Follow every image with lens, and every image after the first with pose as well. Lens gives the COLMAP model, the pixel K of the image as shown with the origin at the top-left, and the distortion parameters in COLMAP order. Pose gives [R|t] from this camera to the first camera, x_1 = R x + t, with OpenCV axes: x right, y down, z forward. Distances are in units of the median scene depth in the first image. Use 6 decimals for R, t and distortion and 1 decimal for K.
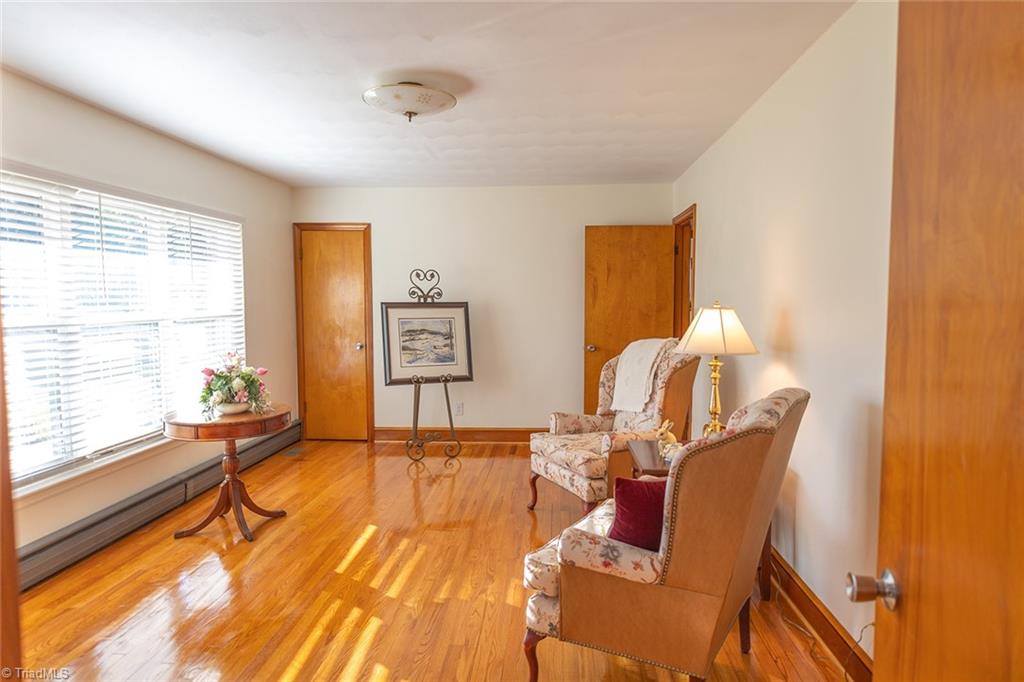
lens RADIAL K [[665.2, 0, 512.0], [0, 665.2, 341.0], [0, 0, 1]] dist [0.000519, 0.003595]
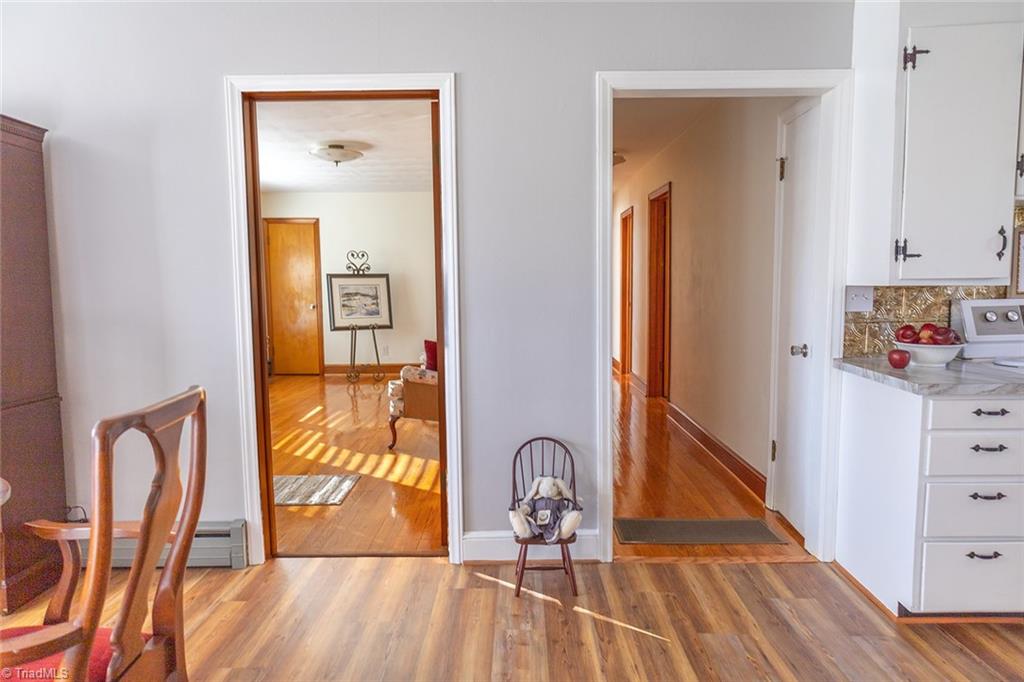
lens RADIAL K [[665.2, 0, 512.0], [0, 665.2, 341.0], [0, 0, 1]] dist [0.000519, 0.003595]
pose [[0.998113, -0.011982, 0.060224, 0.112558], [0.010558, 0.999658, 0.023915, 0.055672], [-0.060490, -0.023234, 0.997898, -0.455491]]
